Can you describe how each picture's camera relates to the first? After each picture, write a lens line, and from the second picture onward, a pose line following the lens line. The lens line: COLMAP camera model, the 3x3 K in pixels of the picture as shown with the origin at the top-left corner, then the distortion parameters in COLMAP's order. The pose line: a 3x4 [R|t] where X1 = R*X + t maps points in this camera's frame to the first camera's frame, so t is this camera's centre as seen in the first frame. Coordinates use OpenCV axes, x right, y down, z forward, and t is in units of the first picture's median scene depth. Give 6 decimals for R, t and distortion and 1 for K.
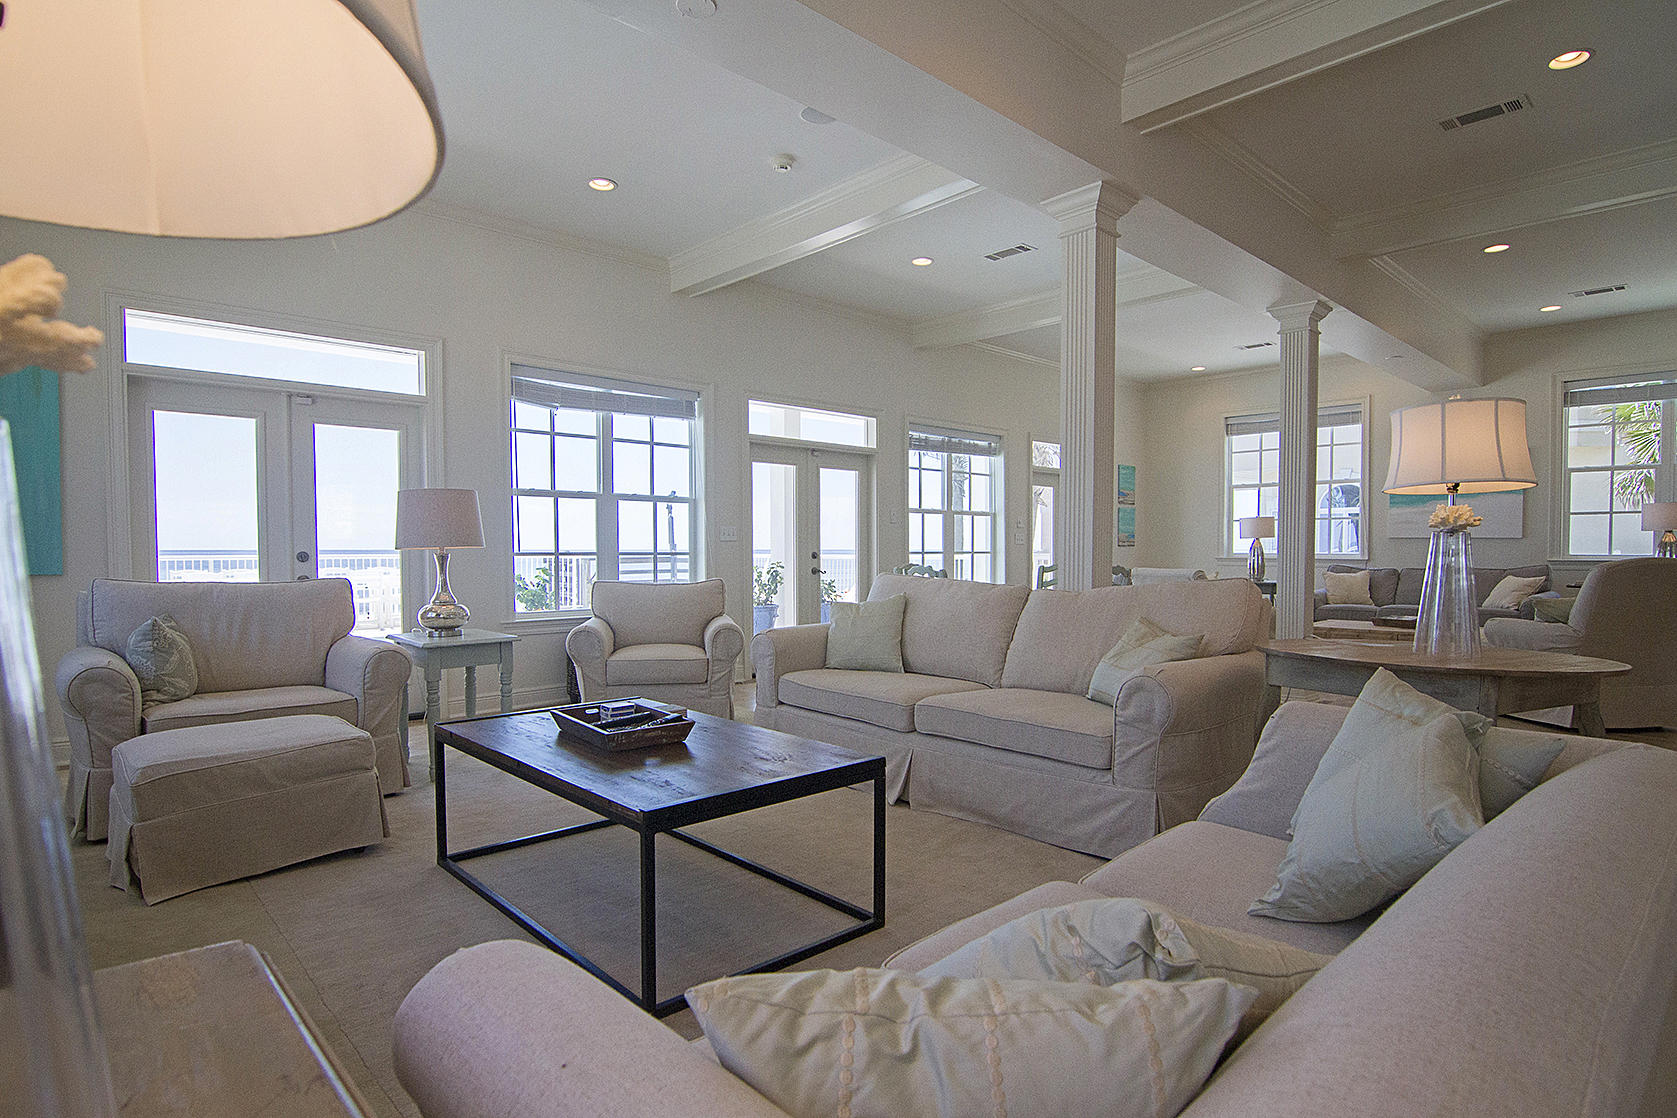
lens RADIAL K [[870.7, 0, 836.1], [0, 870.7, 560.1], [0, 0, 1]] dist [-0.000409, -0.000294]
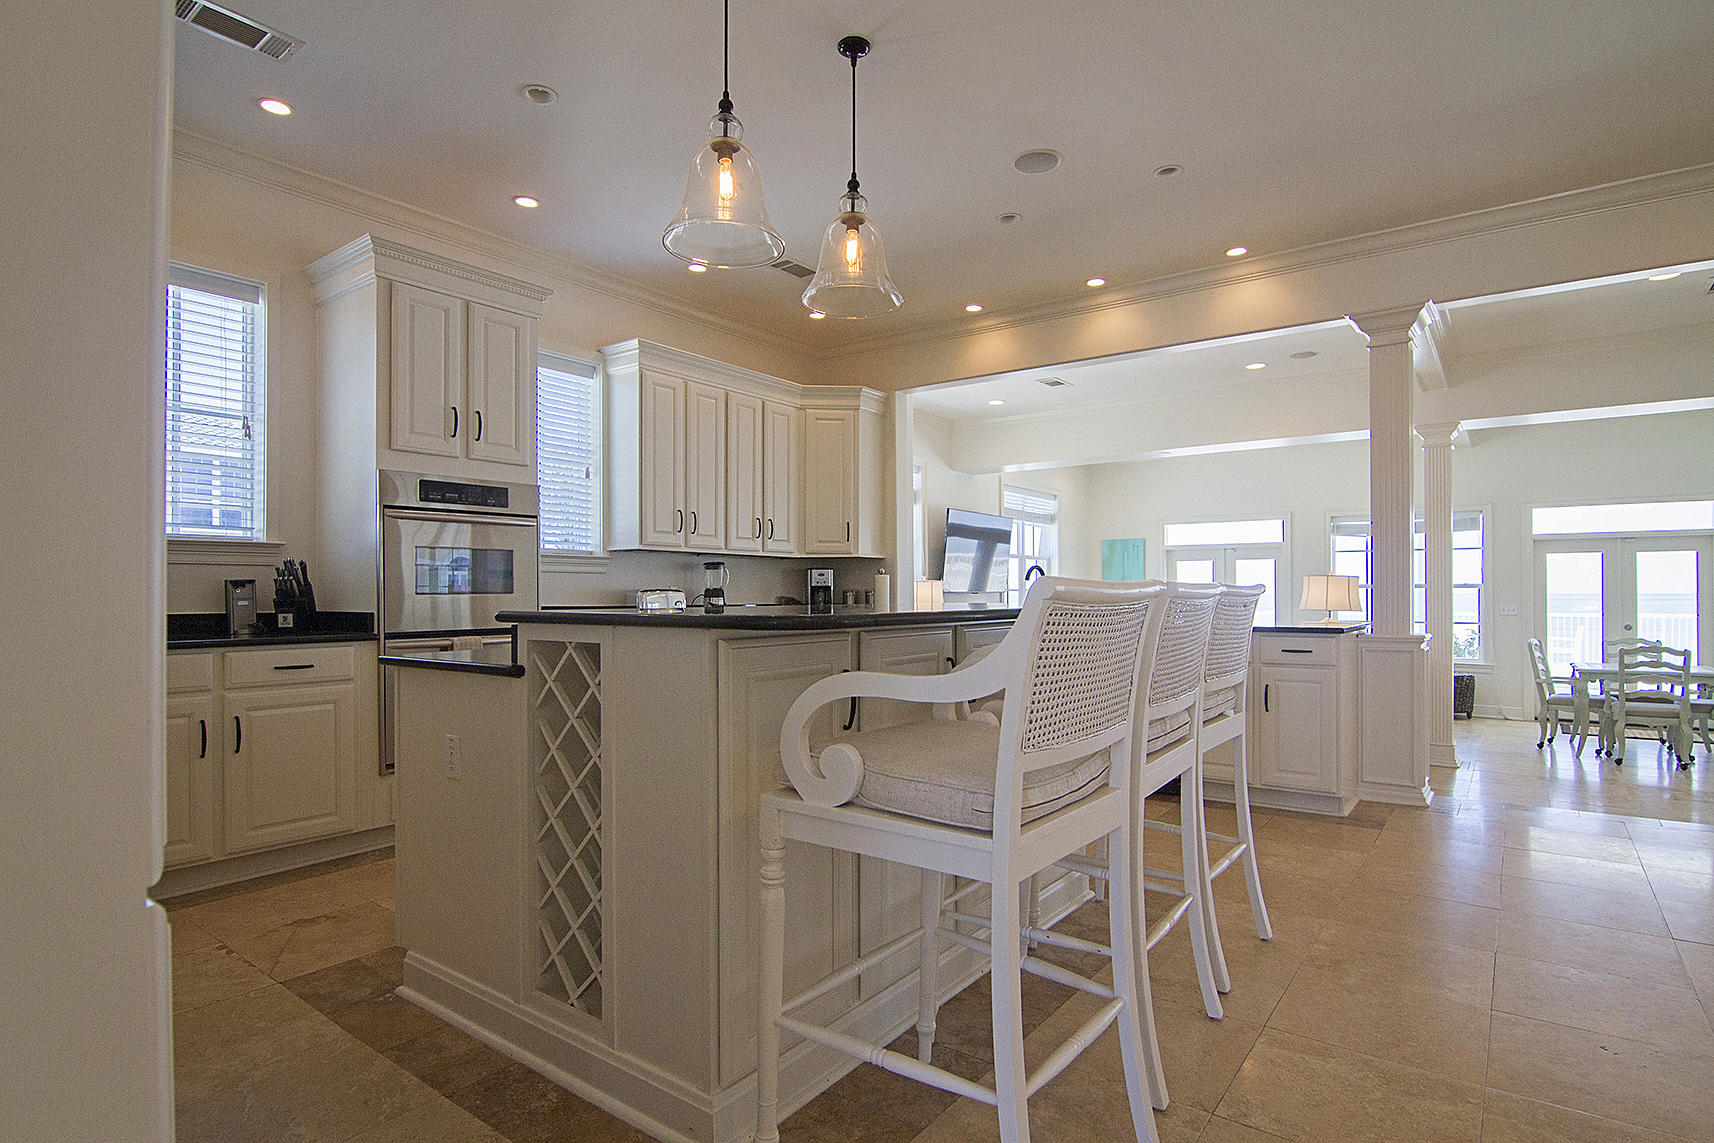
lens RADIAL K [[889.9, 0, 854.5], [0, 889.9, 582.2], [0, 0, 1]] dist [-0.000409, -0.000294]
pose [[0.174124, -0.015324, -0.984604, 1.039523], [-0.019121, 0.999638, -0.018940, -0.024590], [0.984538, 0.022124, 0.173768, -0.254407]]
